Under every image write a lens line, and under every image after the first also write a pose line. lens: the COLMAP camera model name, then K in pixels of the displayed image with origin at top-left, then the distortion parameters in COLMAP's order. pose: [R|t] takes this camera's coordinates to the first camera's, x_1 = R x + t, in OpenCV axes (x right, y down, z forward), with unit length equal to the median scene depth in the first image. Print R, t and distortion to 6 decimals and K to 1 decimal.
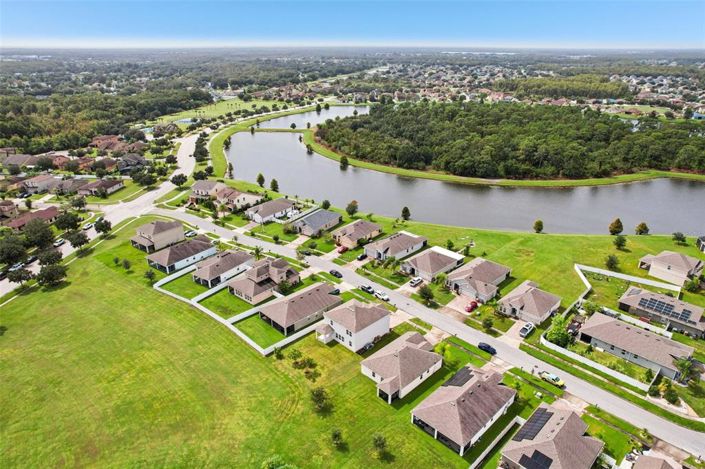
lens RADIAL K [[455.5, 0, 352.5], [0, 455.5, 234.5], [0, 0, 1]] dist [-0.069959, 0.062195]
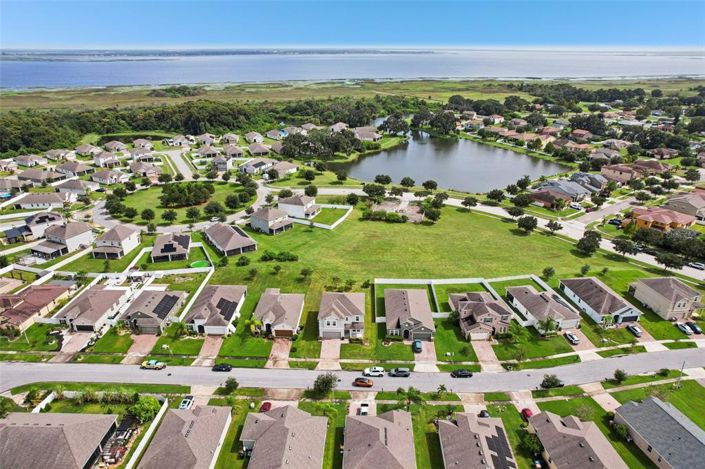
lens RADIAL K [[455.5, 0, 352.5], [0, 455.5, 234.5], [0, 0, 1]] dist [-0.069959, 0.062195]
pose [[-0.722803, 0.263121, -0.639002, 0.455443], [-0.273160, 0.740587, 0.613934, -0.436199], [0.634775, 0.618303, -0.463424, 1.039533]]
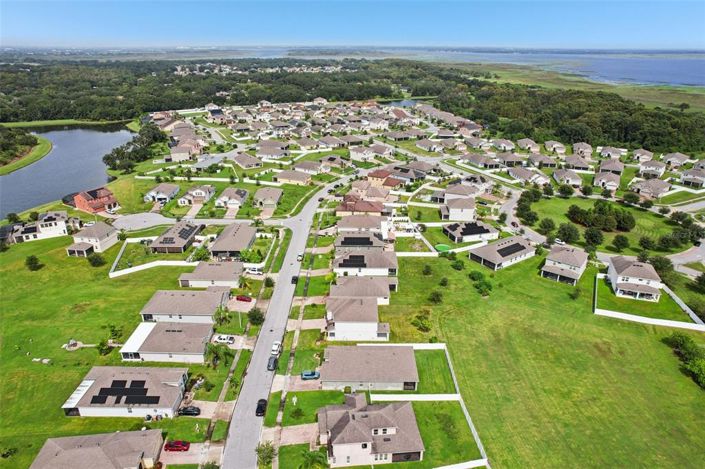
lens RADIAL K [[460.8, 0, 352.5], [0, 460.8, 234.5], [0, 0, 1]] dist [-0.066668, 0.055142]
pose [[-0.706159, -0.277831, 0.651268, -0.456166], [0.272694, 0.742133, 0.612271, -0.430579], [-0.653435, 0.609958, -0.448301, 1.013180]]
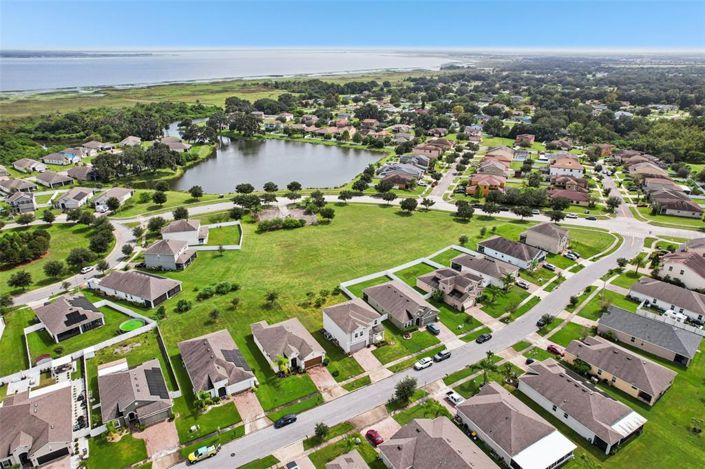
lens RADIAL K [[455.5, 0, 352.5], [0, 455.5, 234.5], [0, 0, 1]] dist [-0.069959, 0.062195]
pose [[-0.237187, 0.370772, -0.897926, 0.633732], [-0.381198, 0.814648, 0.437078, -0.306246], [0.893549, 0.445957, -0.051886, 0.724648]]
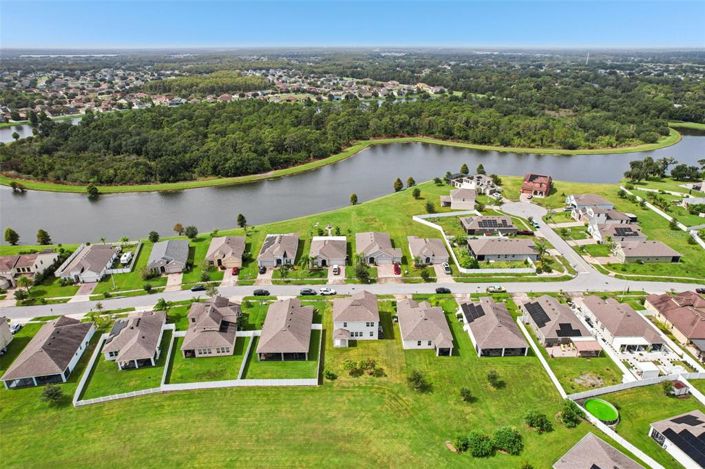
lens RADIAL K [[455.5, 0, 352.5], [0, 455.5, 234.5], [0, 0, 1]] dist [-0.069959, 0.062195]
pose [[0.691890, -0.285861, 0.663002, -0.469594], [0.286419, 0.951606, 0.111397, -0.074151], [-0.662760, 0.112822, 0.740283, 0.167831]]
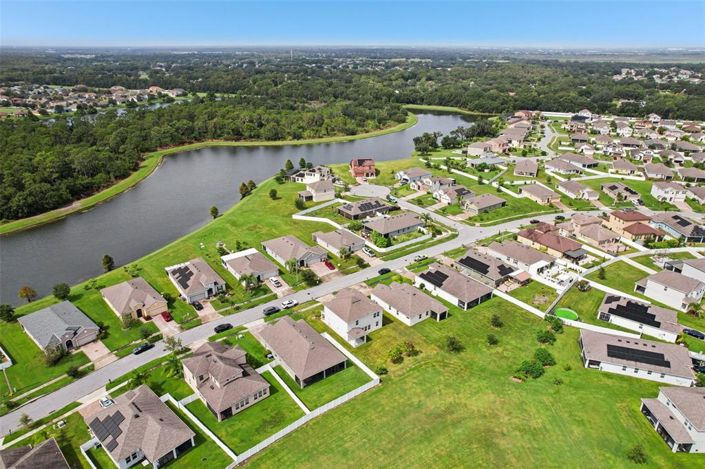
lens RADIAL K [[460.8, 0, 352.5], [0, 460.8, 234.5], [0, 0, 1]] dist [-0.066668, 0.055142]
pose [[0.147426, -0.385513, 0.910848, -0.654876], [0.385249, 0.870564, 0.306108, -0.210970], [-0.910960, 0.305775, 0.276863, 0.492375]]
